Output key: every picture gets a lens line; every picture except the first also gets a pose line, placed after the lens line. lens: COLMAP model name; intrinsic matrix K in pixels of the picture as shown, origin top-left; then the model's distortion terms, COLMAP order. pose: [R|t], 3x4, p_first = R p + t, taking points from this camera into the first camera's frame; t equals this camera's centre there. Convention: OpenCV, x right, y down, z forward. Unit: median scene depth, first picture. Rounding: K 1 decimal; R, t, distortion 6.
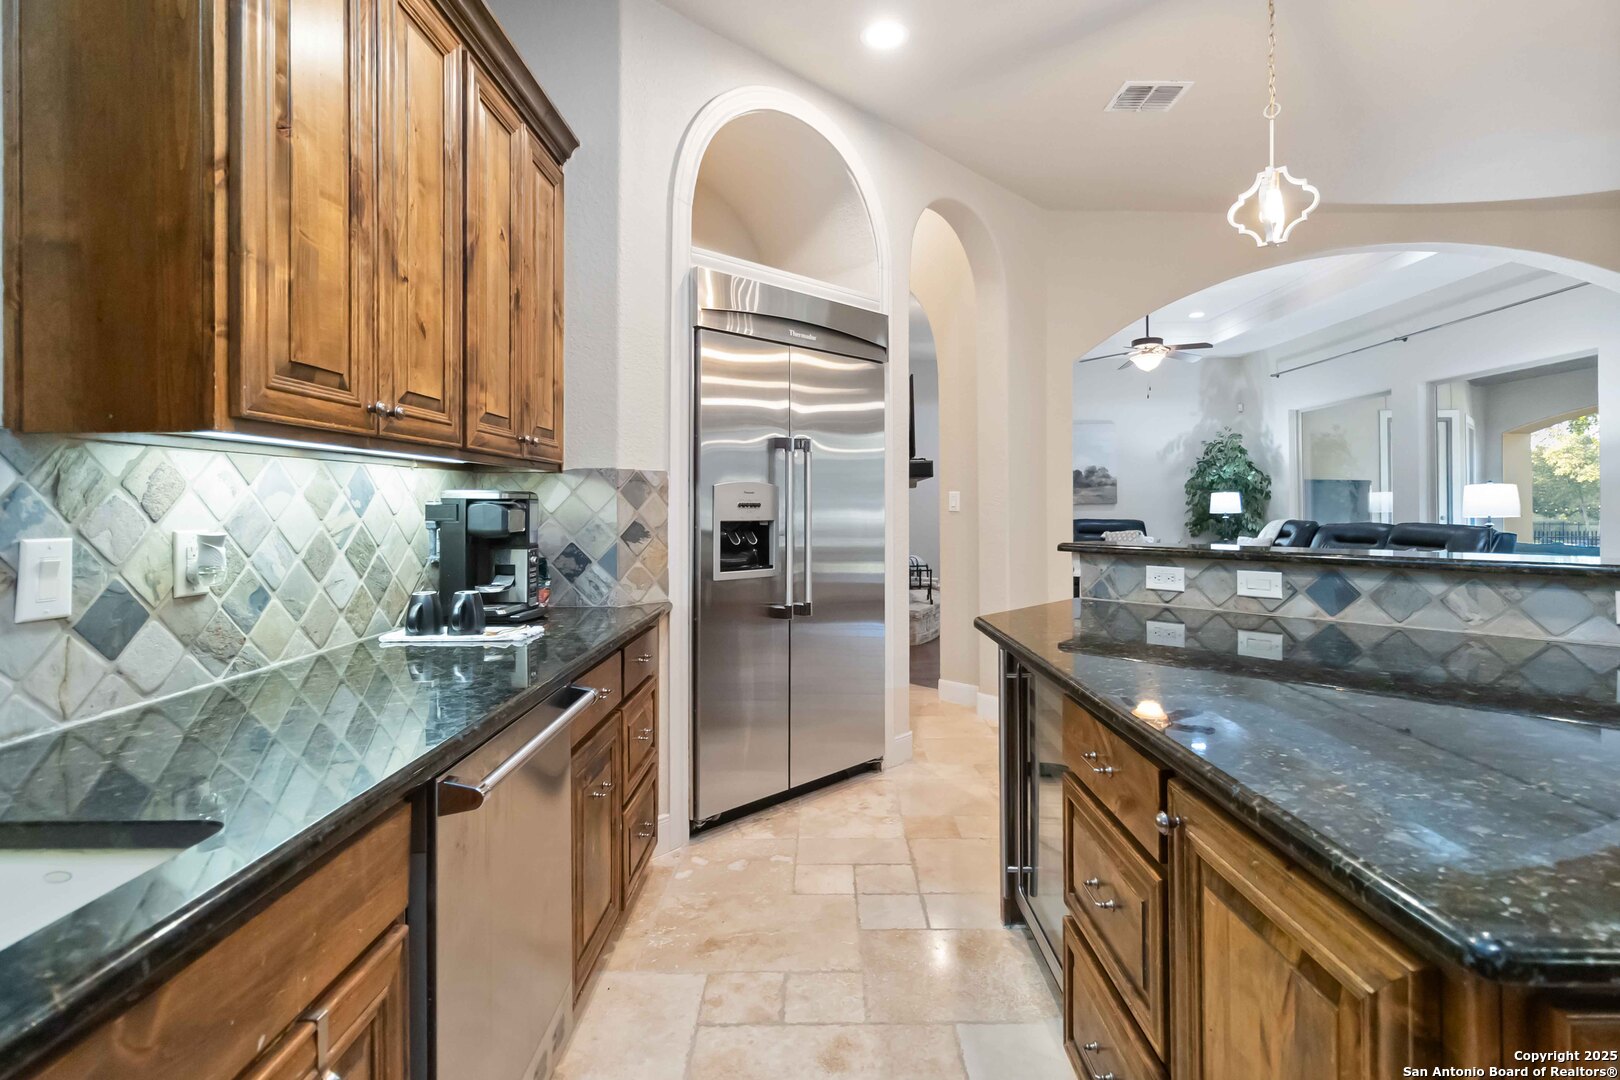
lens RADIAL K [[766.9, 0, 817.7], [0, 766.9, 499.5], [0, 0, 1]] dist [0.006845, -0.001612]
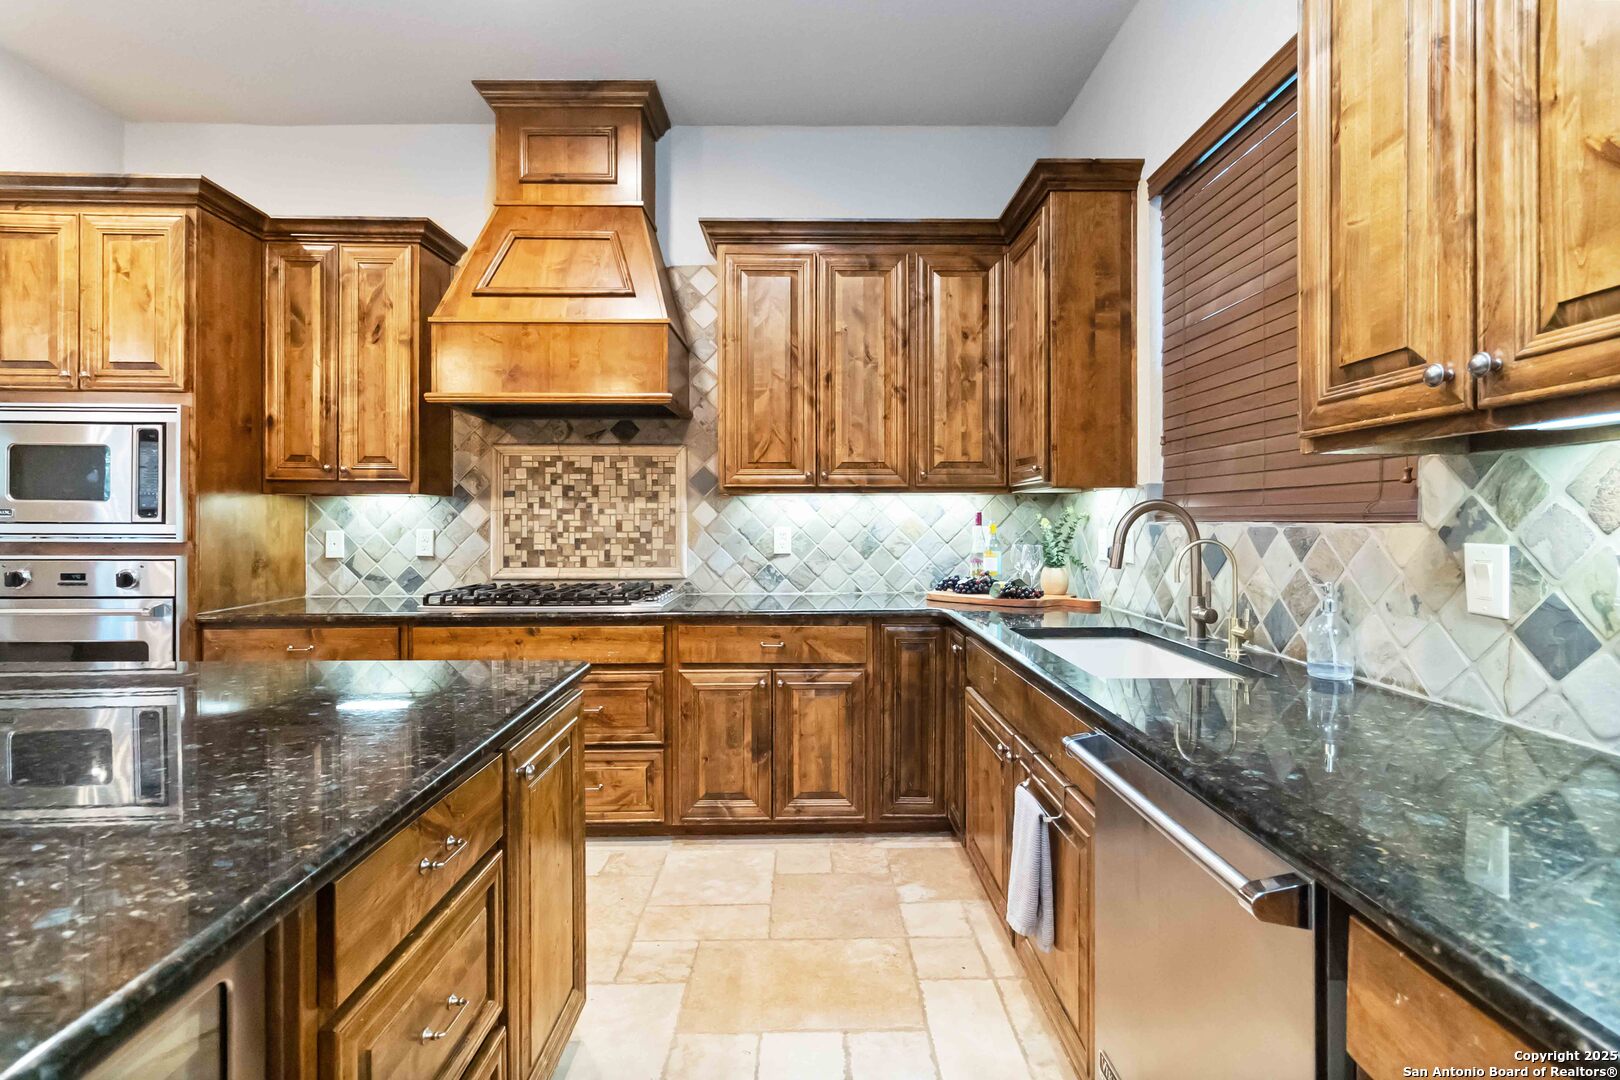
lens RADIAL K [[766.9, 0, 816.4], [0, 766.9, 522.3], [0, 0, 1]] dist [0.006845, -0.001612]
pose [[-0.999781, 0.006256, -0.019975, -0.000056], [0.006267, 0.999980, -0.000468, 0.005943], [0.019972, -0.000593, -0.999800, 0.921086]]
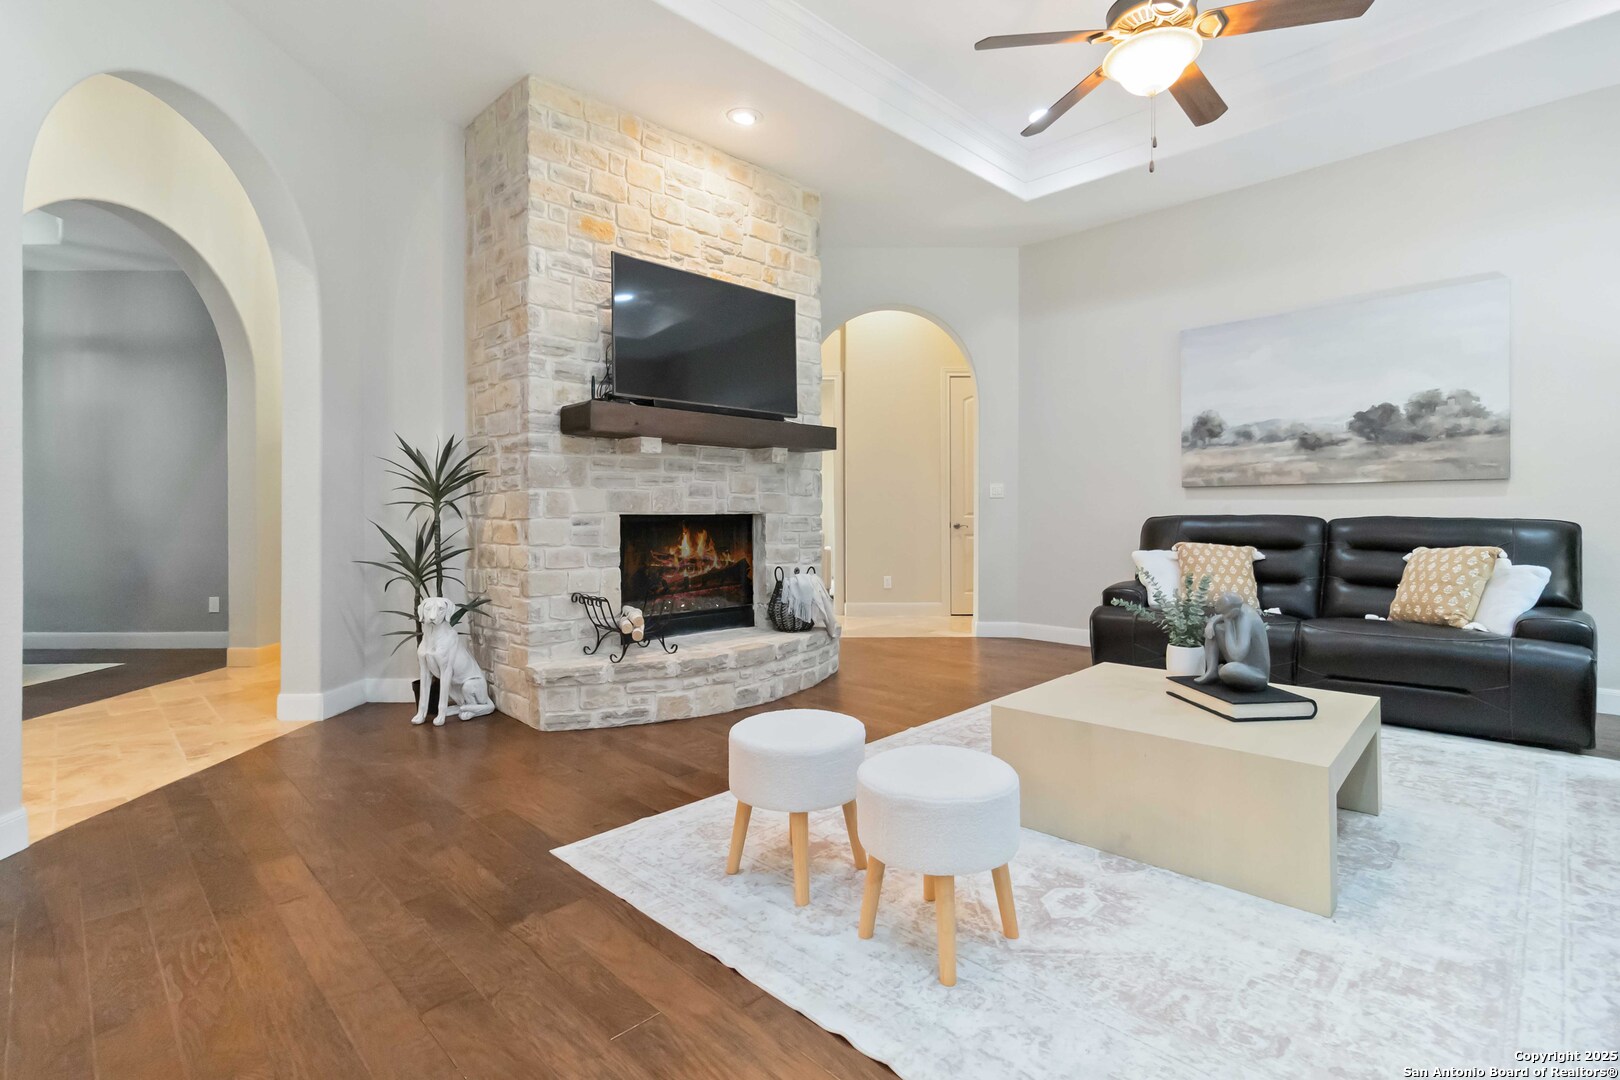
lens RADIAL K [[766.9, 0, 826.3], [0, 766.9, 507.2], [0, 0, 1]] dist [0.006845, -0.001612]
pose [[0.714489, -0.001472, -0.699645, 1.703145], [0.007628, 0.999955, 0.005686, 0.061498], [0.699605, -0.009399, 0.714468, 1.920895]]
